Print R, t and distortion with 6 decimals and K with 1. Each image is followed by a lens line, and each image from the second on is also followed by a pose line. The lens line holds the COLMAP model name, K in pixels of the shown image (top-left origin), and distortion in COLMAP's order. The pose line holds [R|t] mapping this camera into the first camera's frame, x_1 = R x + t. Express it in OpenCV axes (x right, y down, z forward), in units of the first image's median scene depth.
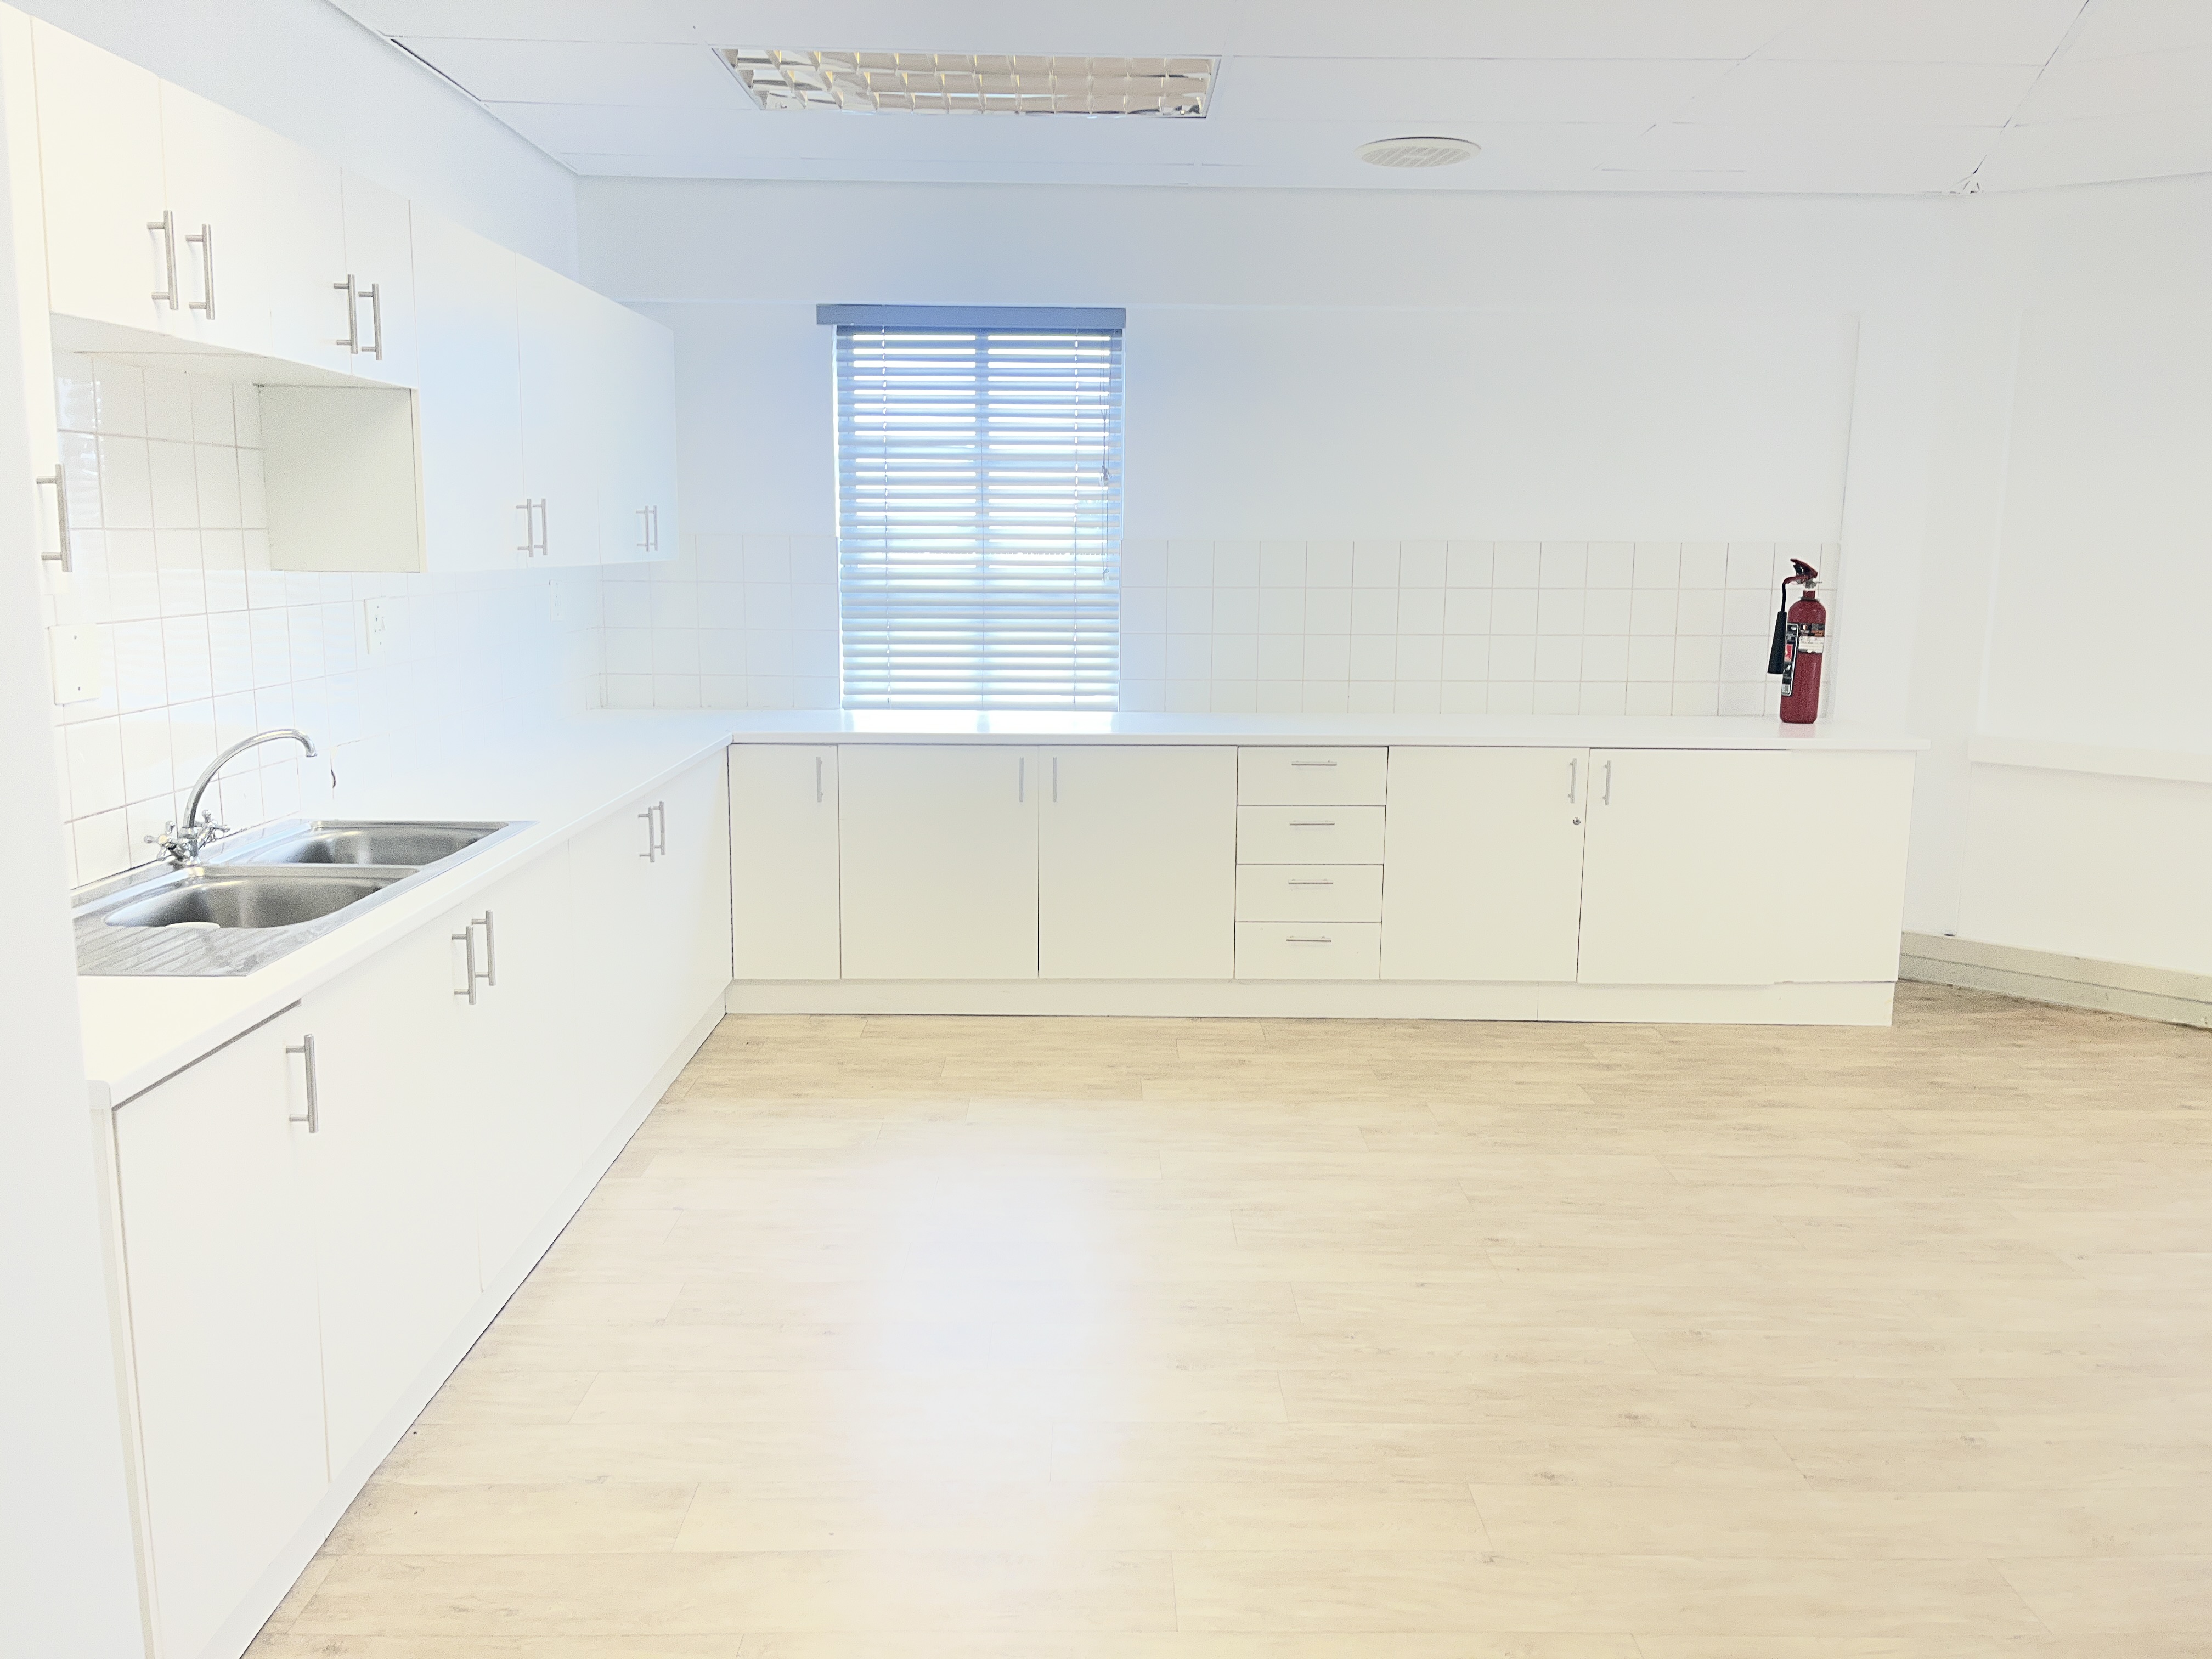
lens RADIAL K [[1689.8, 0, 1092.5], [0, 1689.8, 826.5], [0, 0, 1]] dist [0.048873, -0.077357]
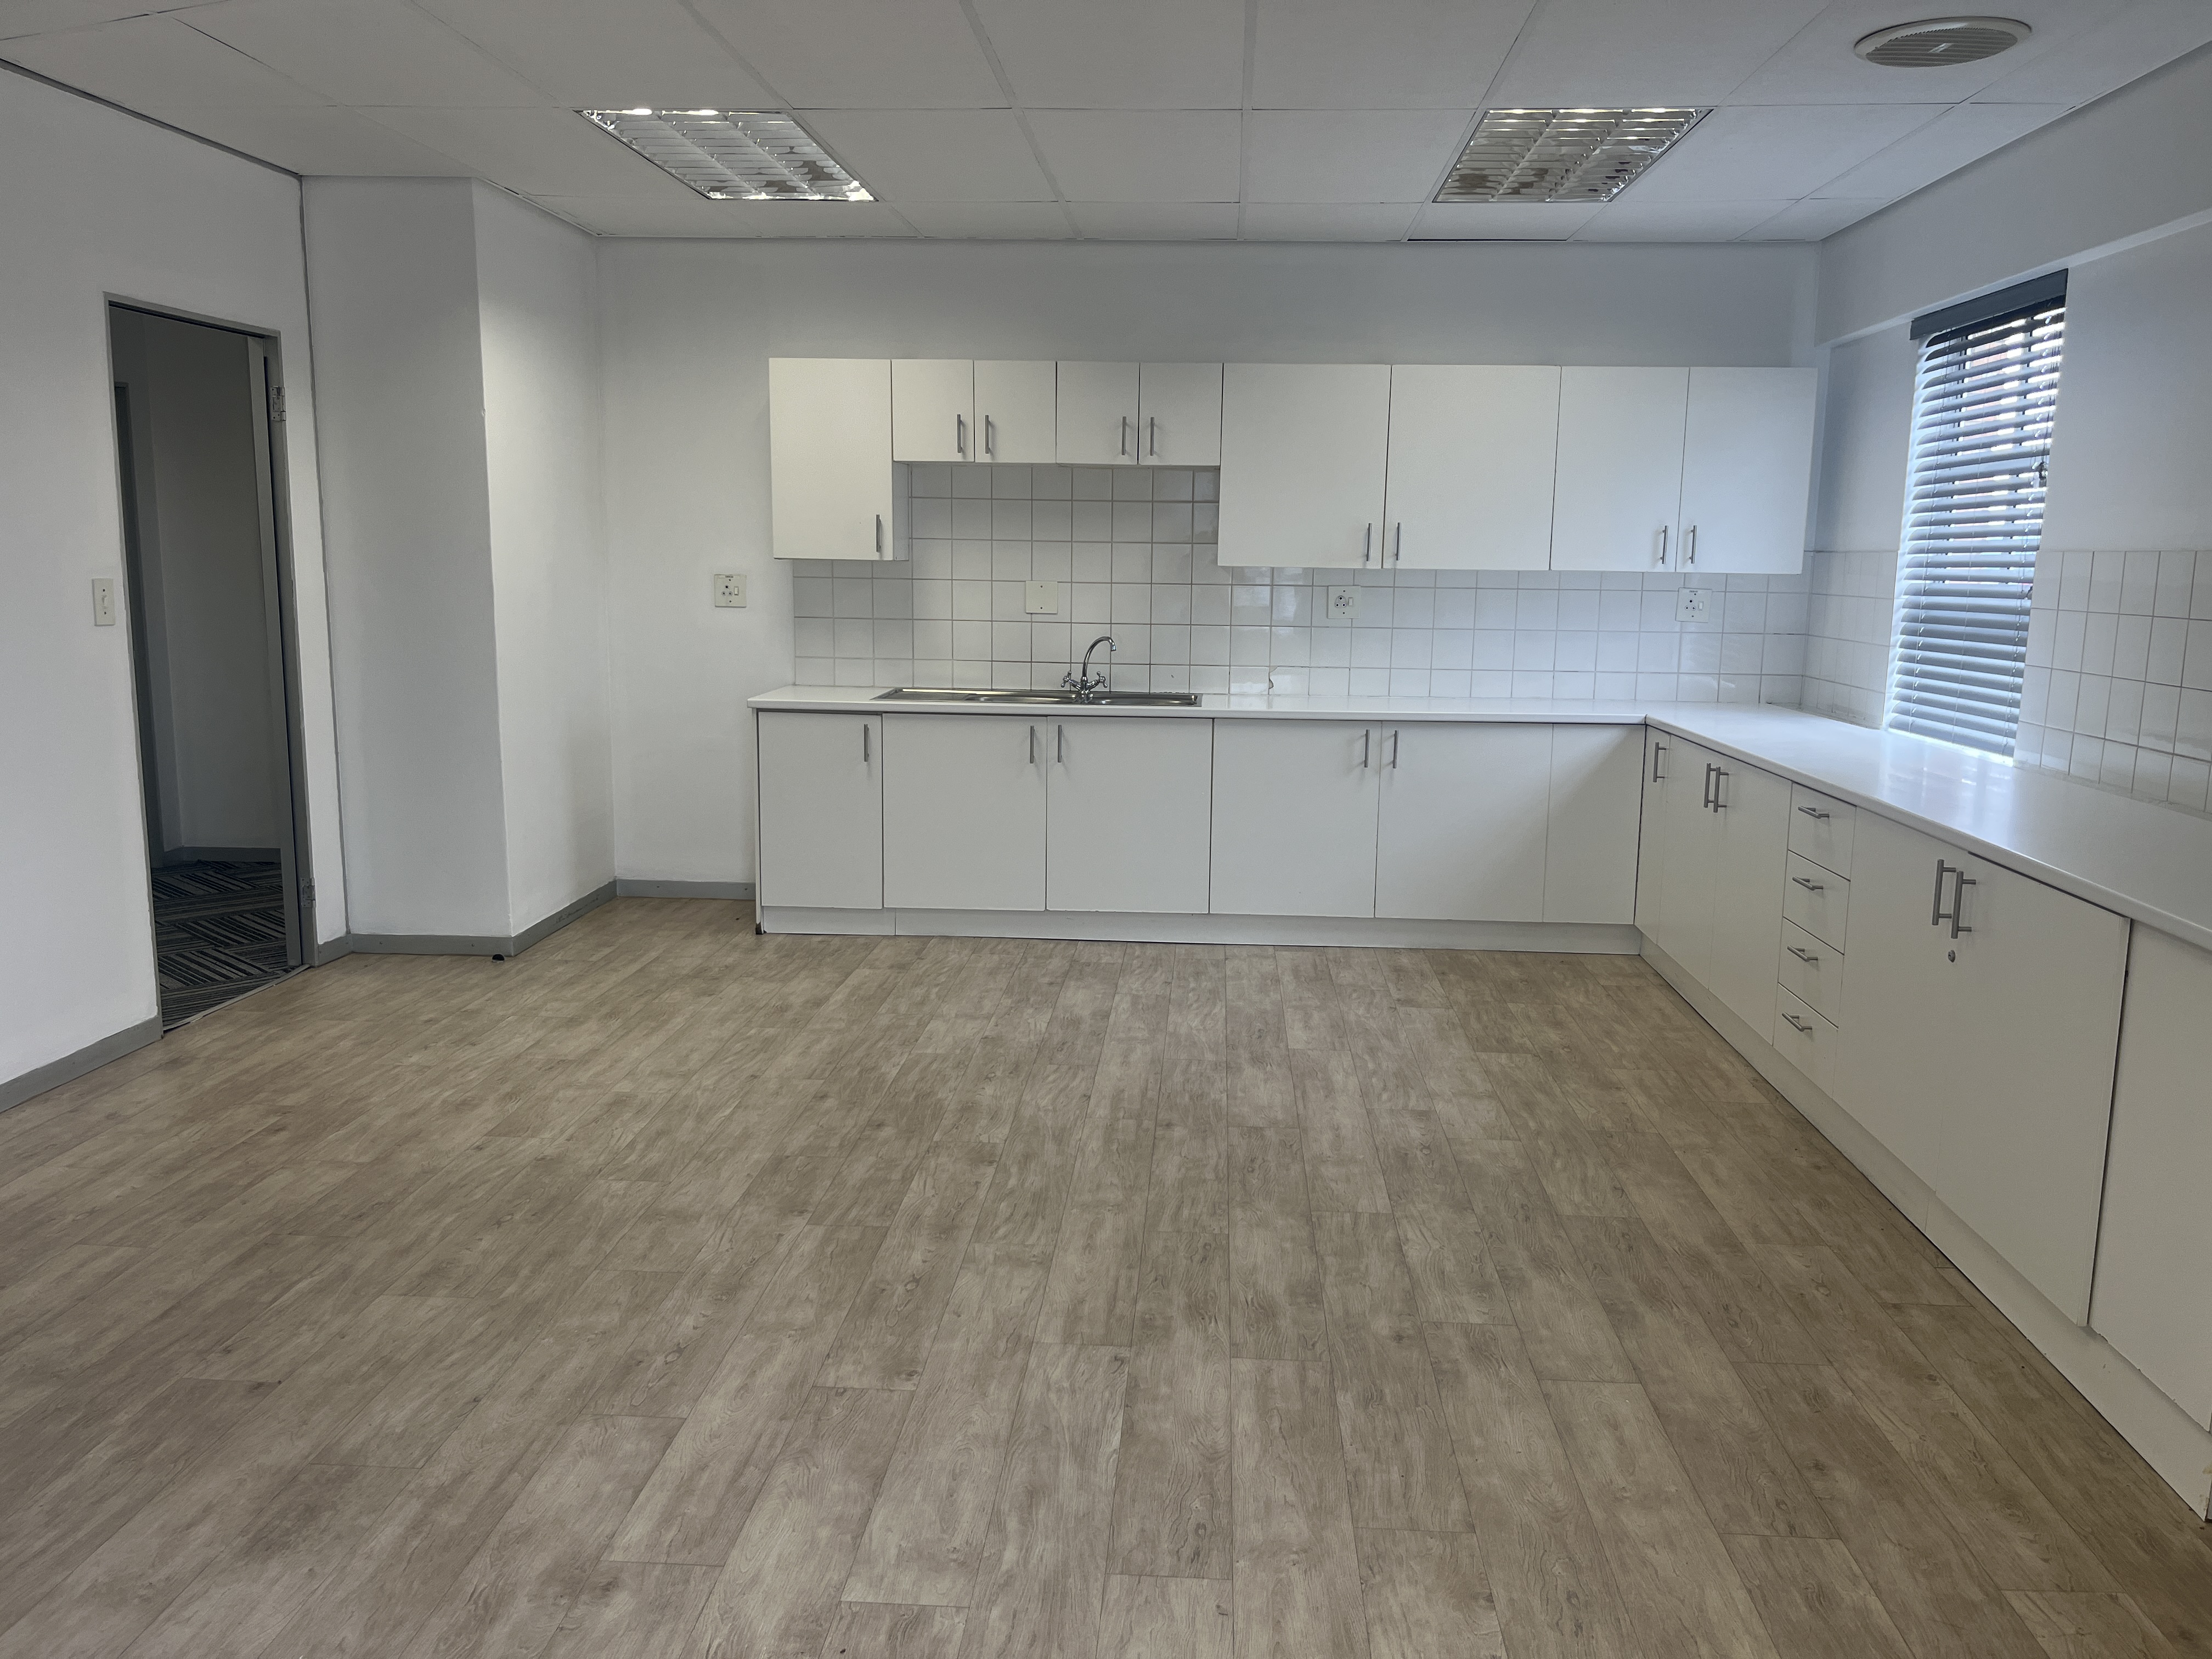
lens RADIAL K [[1689.8, 0, 1092.5], [0, 1689.8, 826.5], [0, 0, 1]] dist [0.048873, -0.077357]
pose [[-0.084110, 0.150853, -0.984971, 1.096831], [-0.188960, 0.968124, 0.164409, -0.110634], [0.978376, 0.199948, -0.052924, 0.784238]]
